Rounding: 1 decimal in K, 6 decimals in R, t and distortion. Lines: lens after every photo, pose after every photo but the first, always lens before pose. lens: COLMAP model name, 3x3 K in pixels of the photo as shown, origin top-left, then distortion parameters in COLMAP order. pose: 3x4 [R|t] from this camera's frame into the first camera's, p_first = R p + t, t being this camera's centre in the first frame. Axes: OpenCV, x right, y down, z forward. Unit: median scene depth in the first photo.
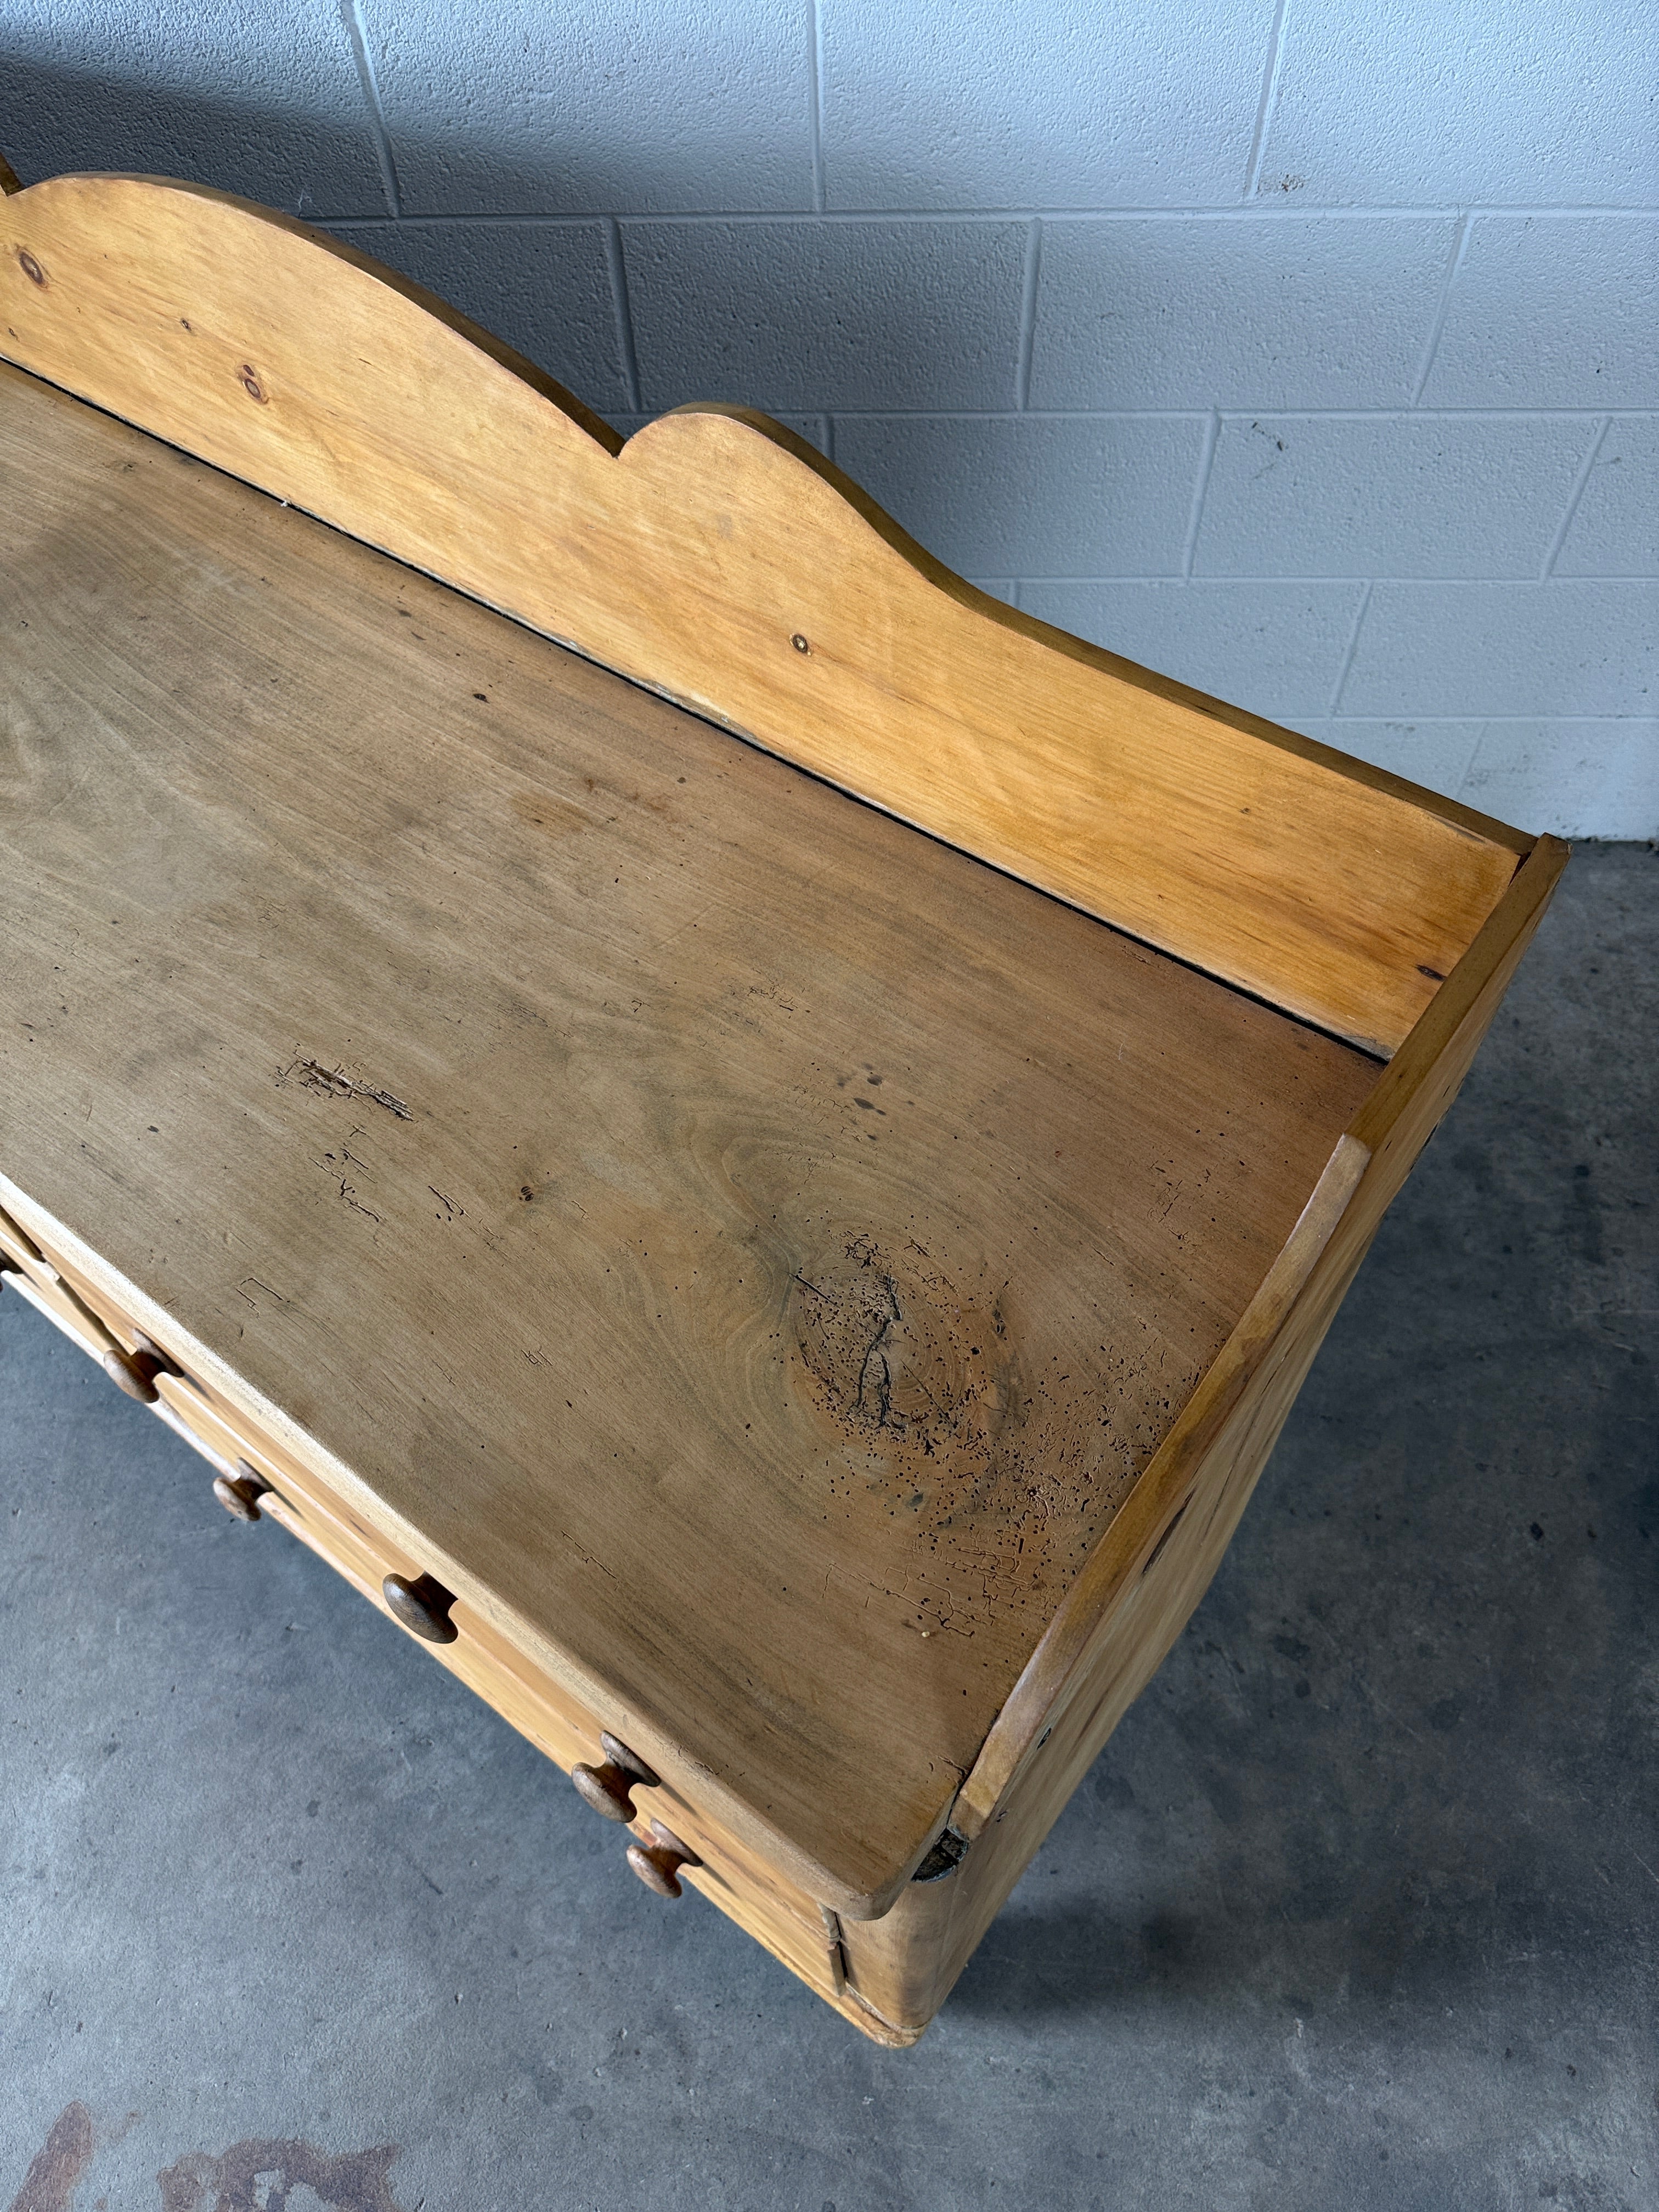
lens RADIAL K [[1578.6, 0, 837.8], [0, 1578.6, 1107.4], [0, 0, 1]] dist [0.022047, -0.031229]
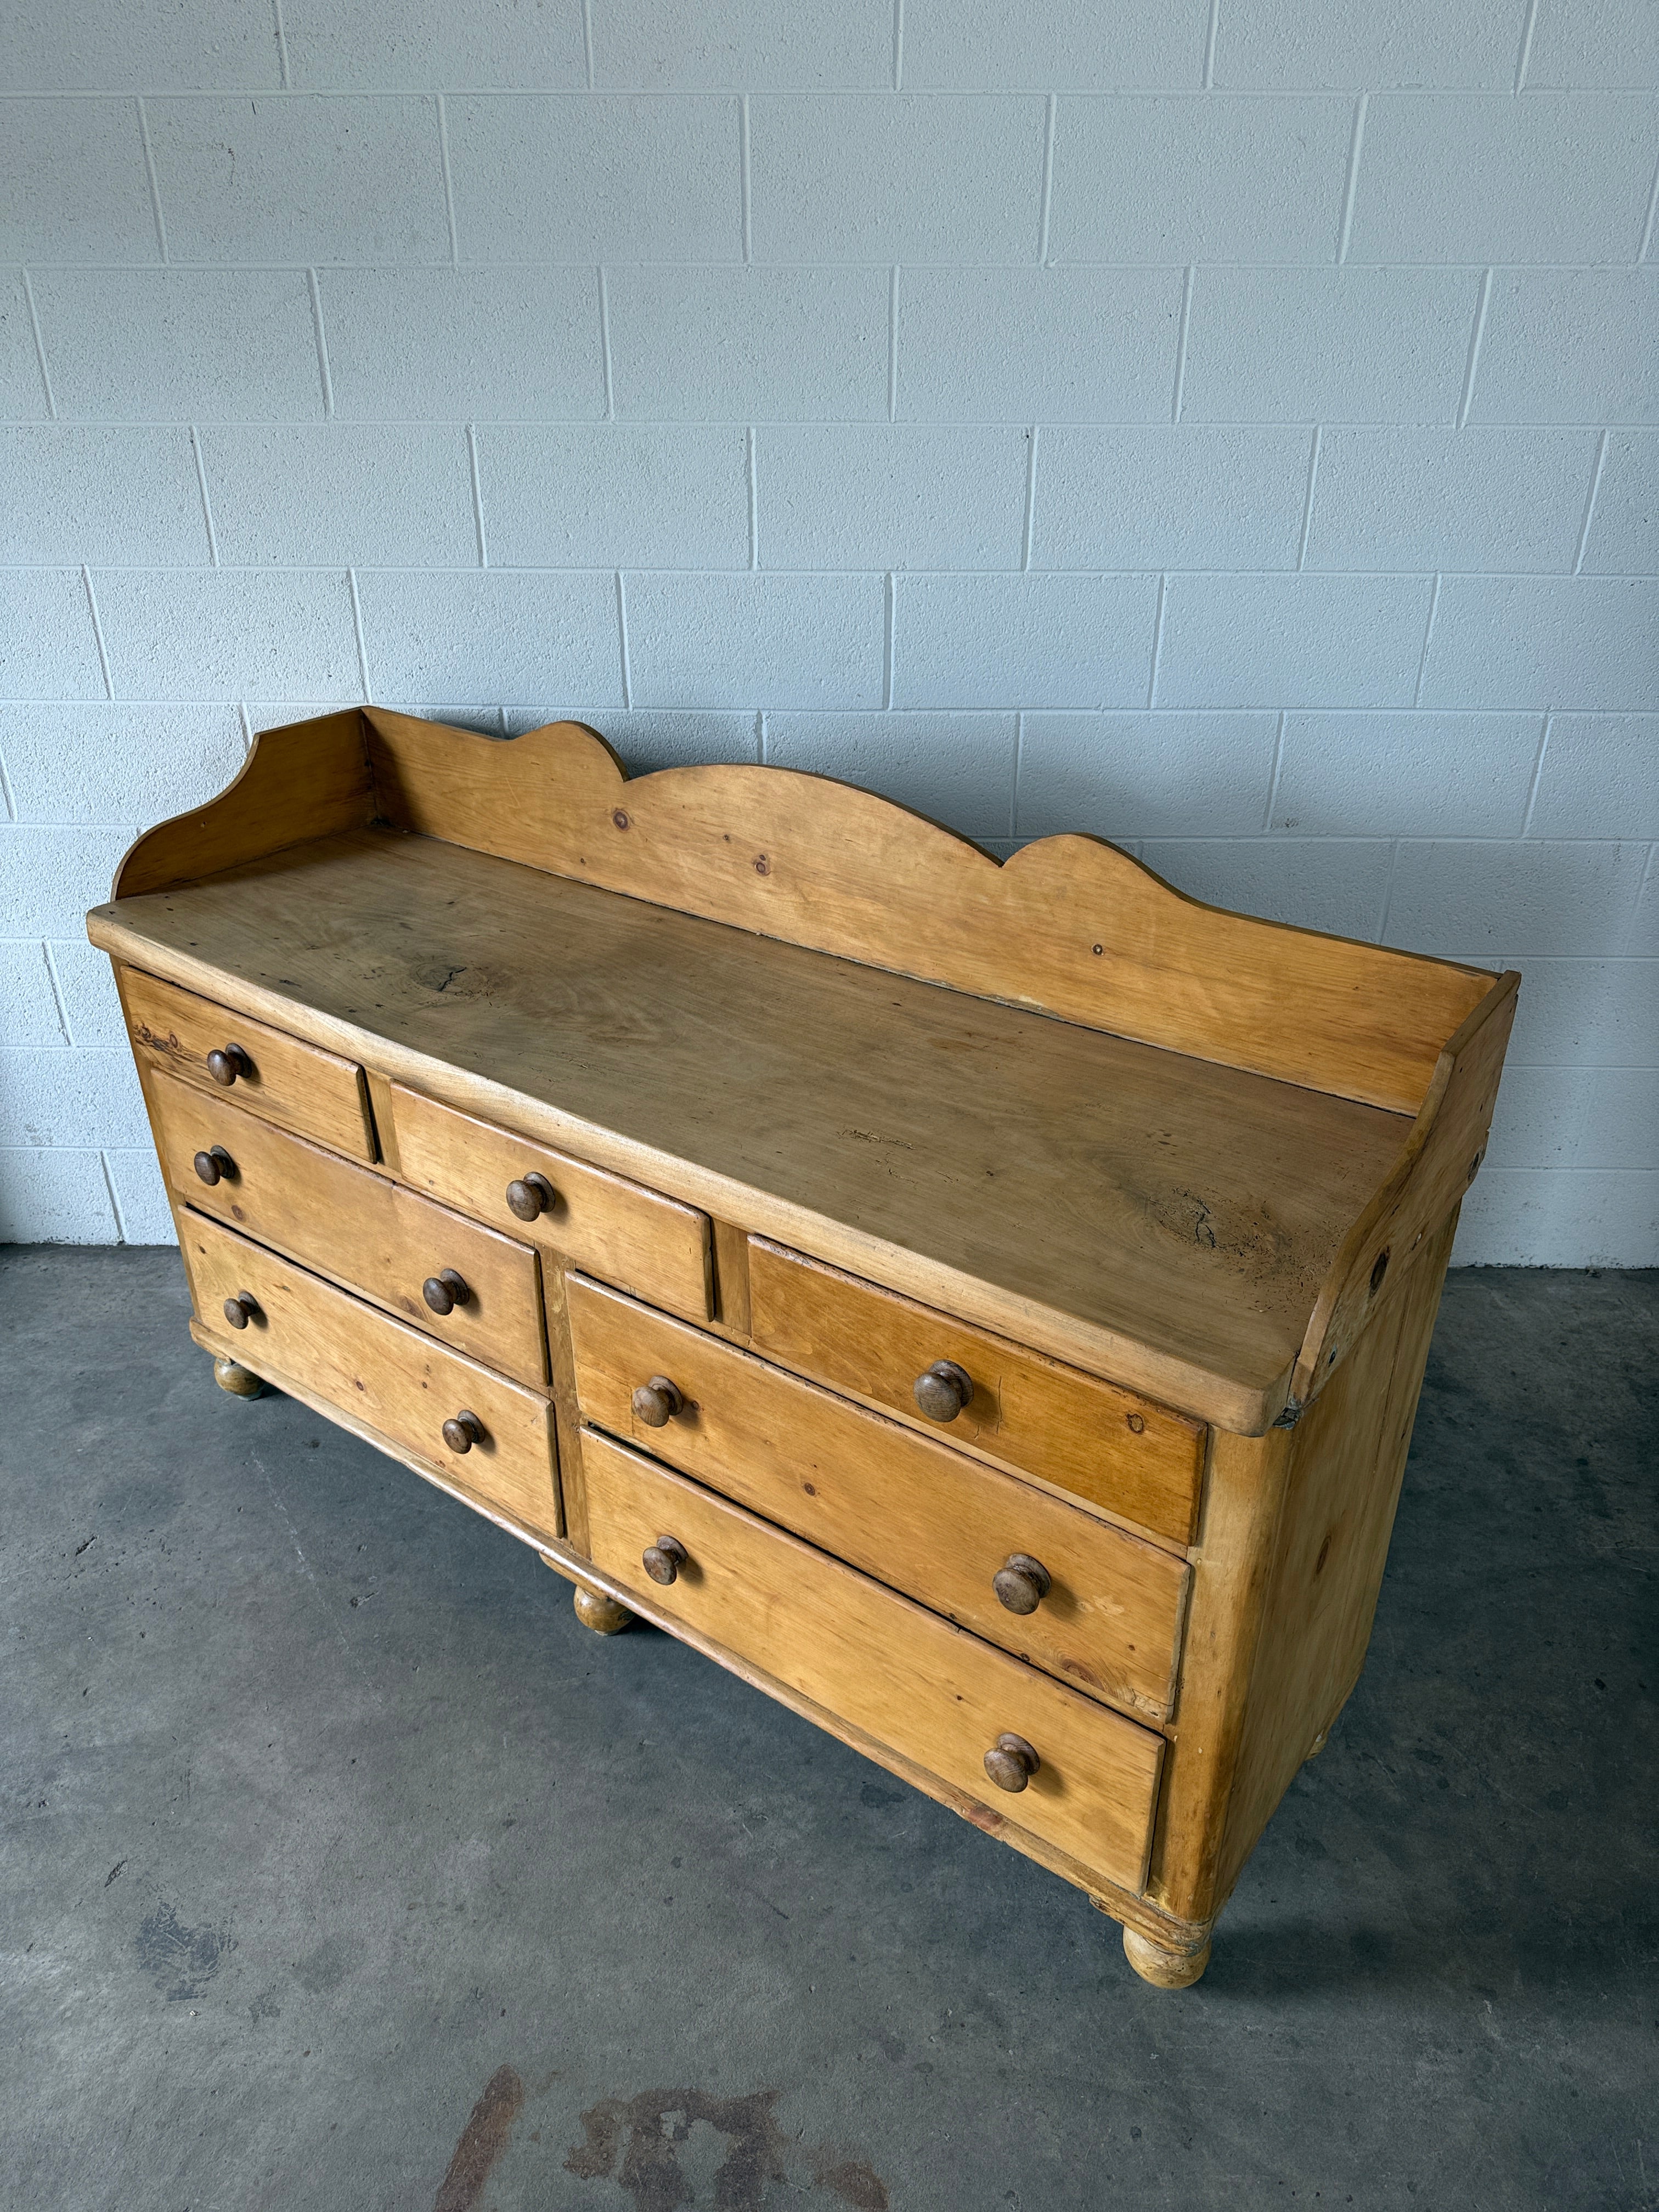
lens RADIAL K [[1578.6, 0, 827.9], [0, 1578.6, 1107.6], [0, 0, 1]] dist [0.022047, -0.031229]
pose [[0.999663, 0.017106, 0.019534, -0.278373], [-0.006550, 0.894117, -0.447786, 0.530494], [-0.025125, 0.447507, 0.893927, -0.441446]]
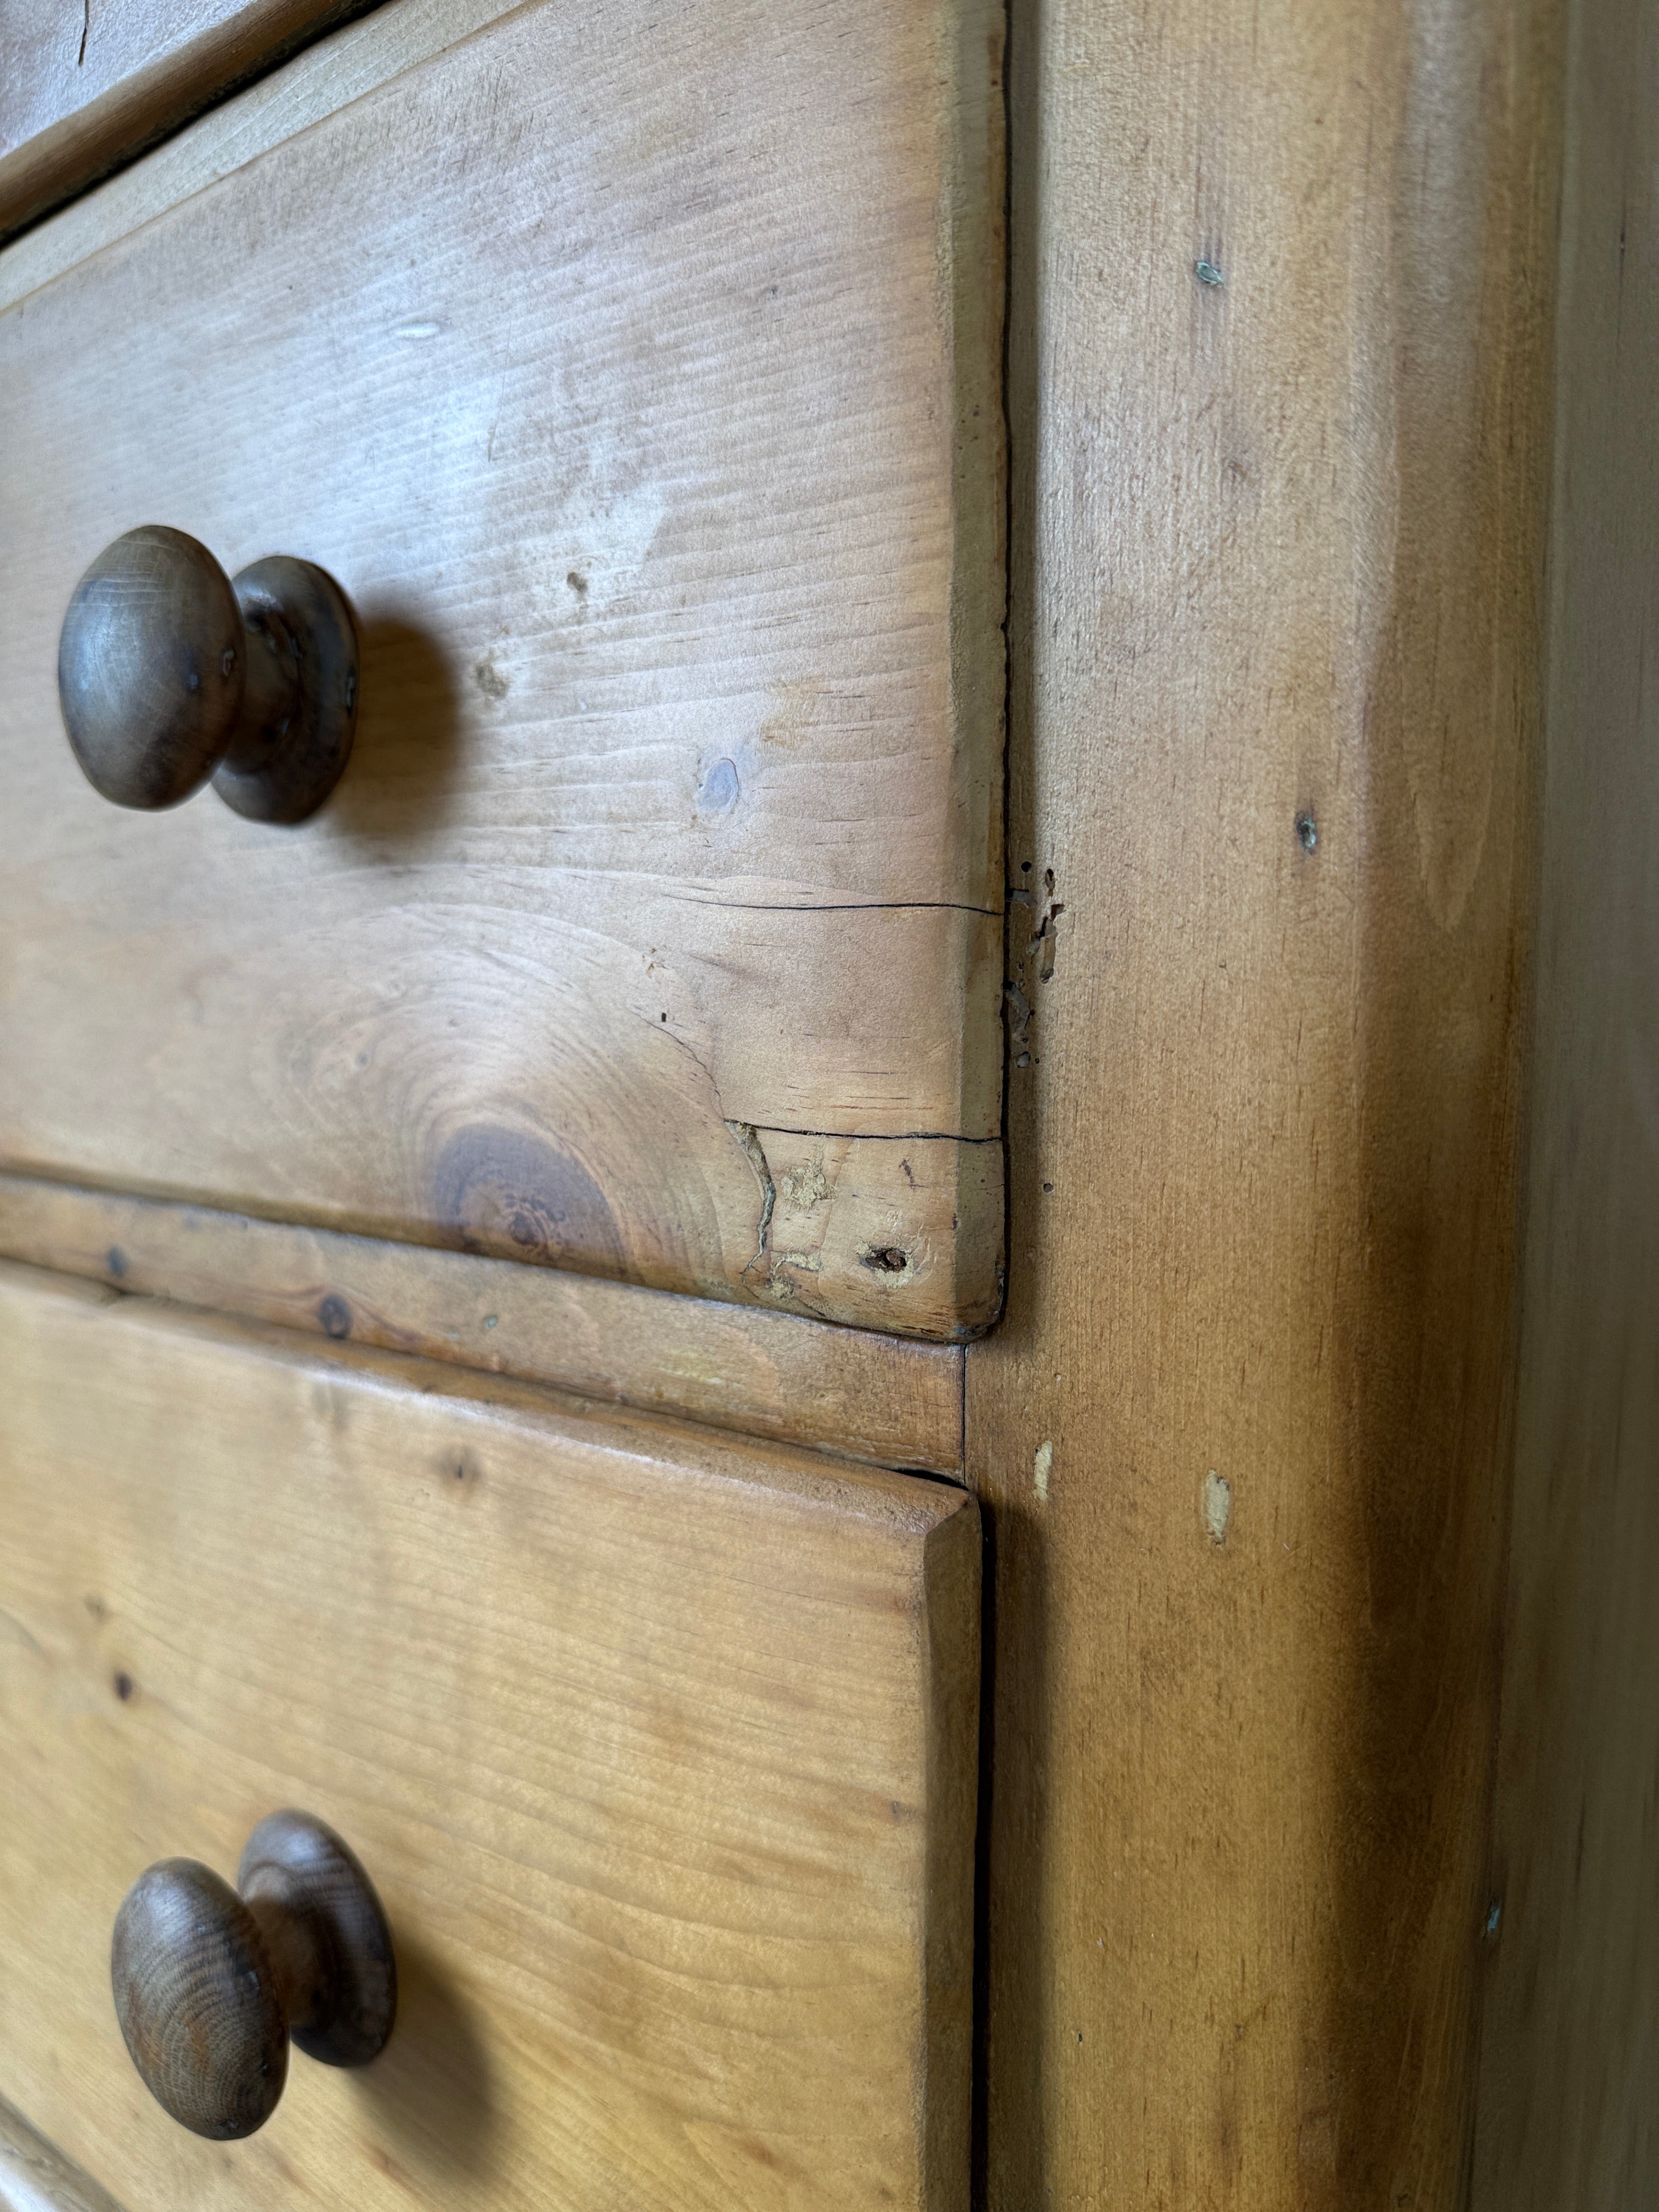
lens RADIAL K [[1650.2, 0, 832.1], [0, 1650.2, 1139.2], [0, 0, 1]] dist [-0.027570, -0.010097]
pose [[0.998732, 0.035932, -0.035262, -0.012395], [-0.050215, 0.660922, -0.748773, 0.523114], [-0.003599, 0.749594, 0.661888, 0.655771]]
